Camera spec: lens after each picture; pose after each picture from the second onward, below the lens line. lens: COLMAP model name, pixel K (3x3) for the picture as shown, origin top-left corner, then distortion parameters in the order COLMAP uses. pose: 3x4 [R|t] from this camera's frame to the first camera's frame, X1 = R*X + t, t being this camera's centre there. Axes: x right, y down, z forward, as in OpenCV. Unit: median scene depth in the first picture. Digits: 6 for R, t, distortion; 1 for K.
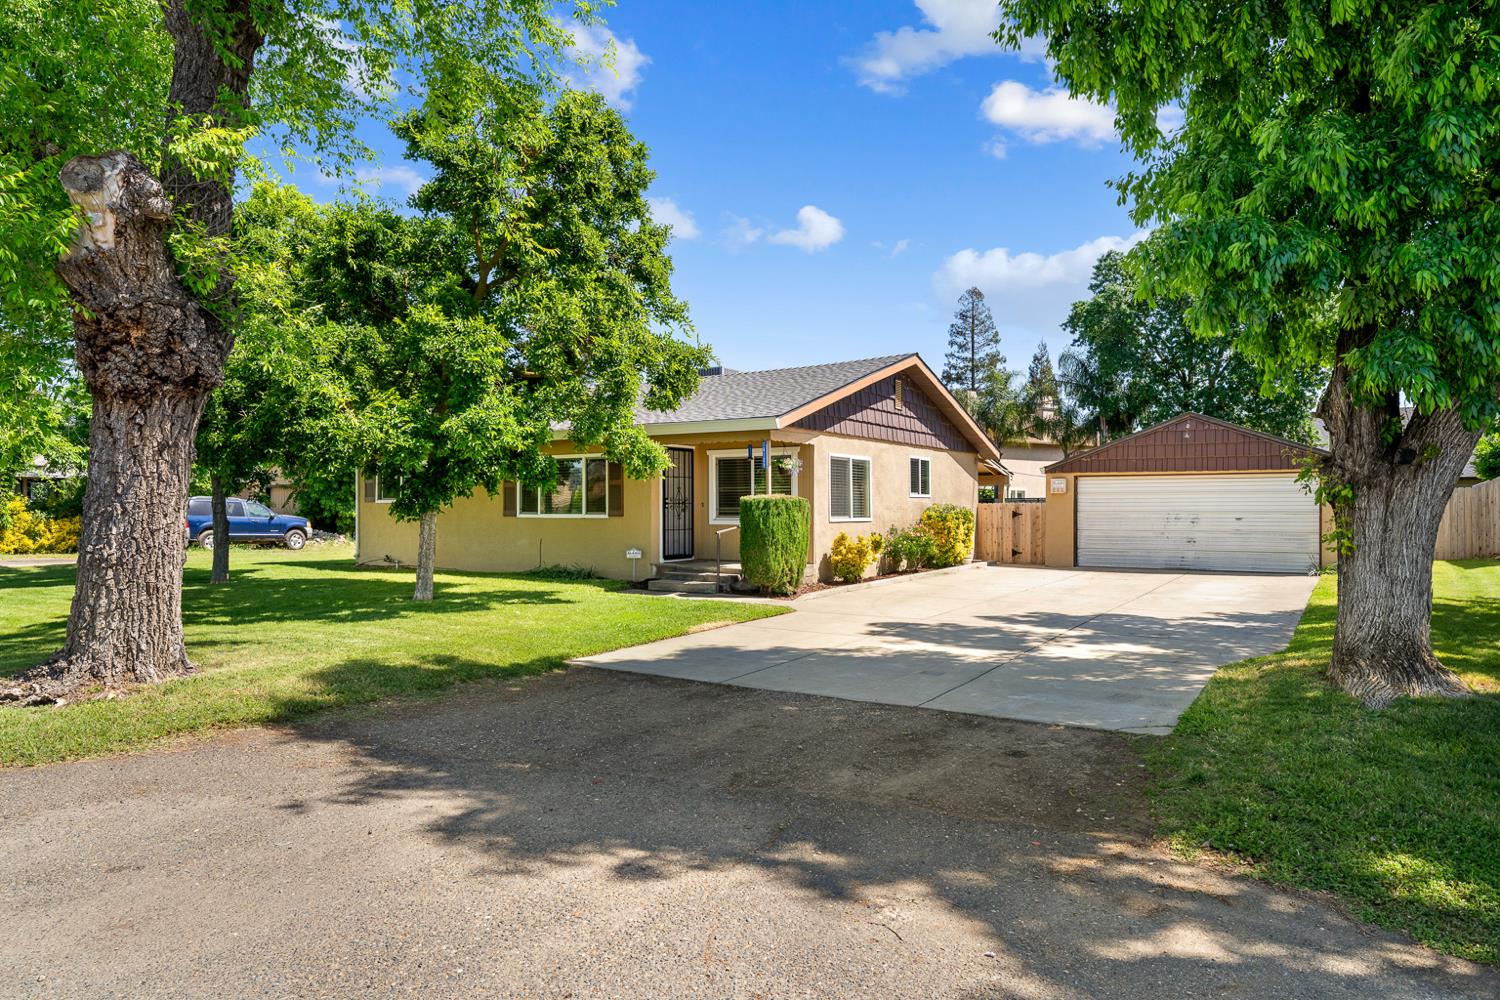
lens RADIAL K [[932.5, 0, 753.6], [0, 932.5, 506.5], [0, 0, 1]] dist [0.003957, -0.000365]
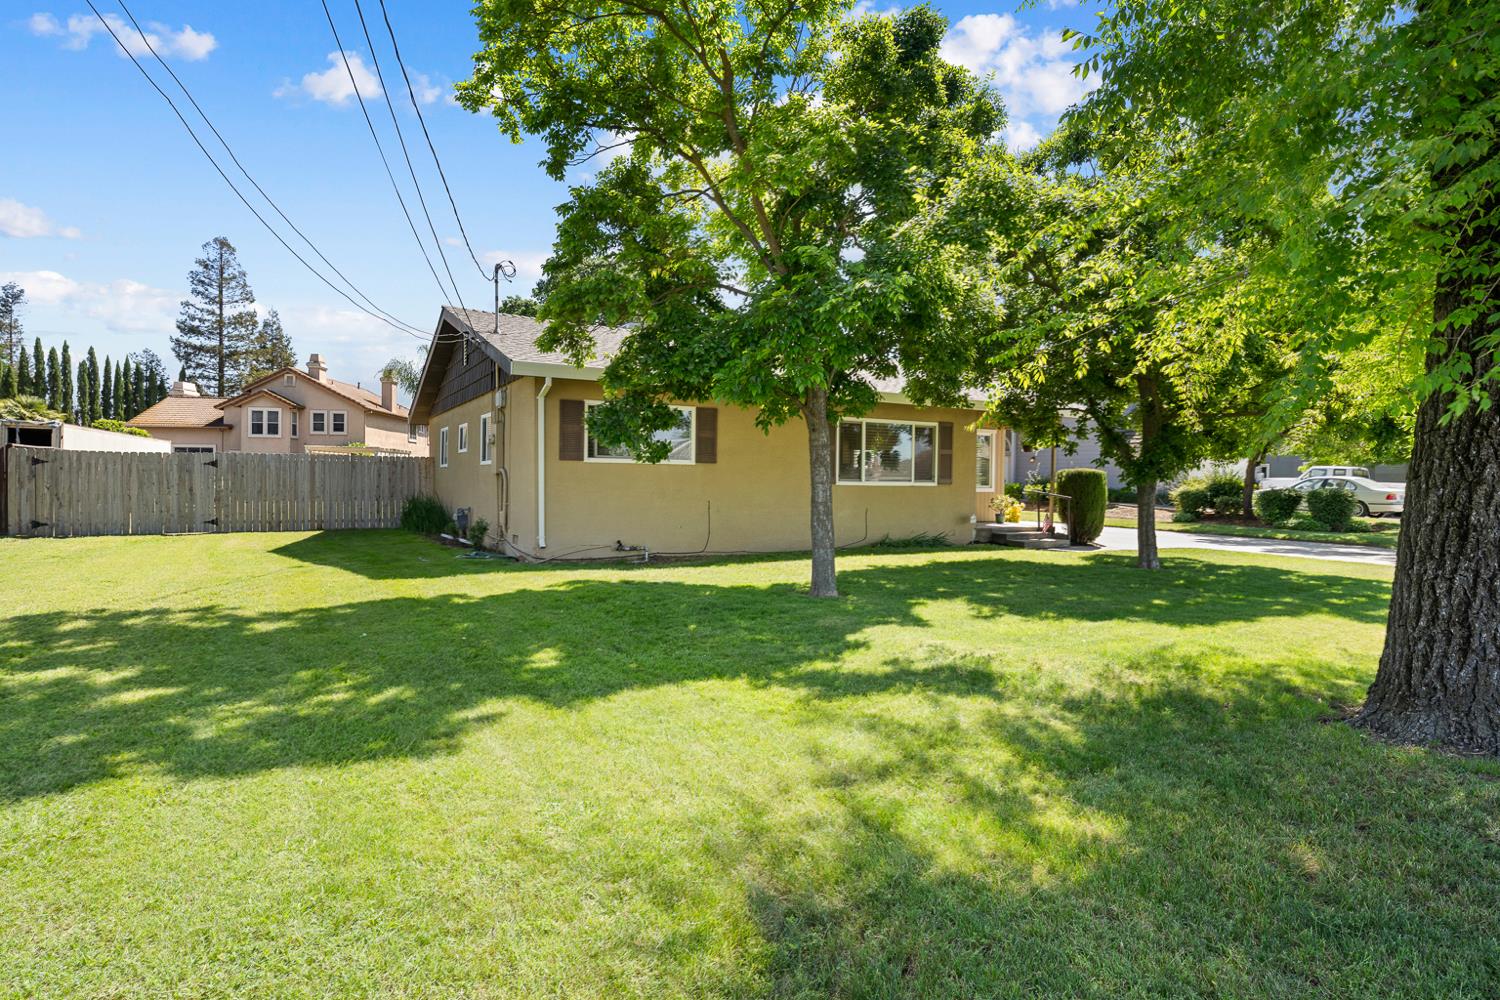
lens RADIAL K [[826.9, 0, 749.8], [0, 826.9, 495.9], [0, 0, 1]] dist [-0.000100, 0.000177]
pose [[0.493013, -0.004279, 0.870011, -1.776061], [-0.009766, 0.999898, 0.010451, 0.027204], [-0.869967, -0.013649, 0.492921, 1.300435]]
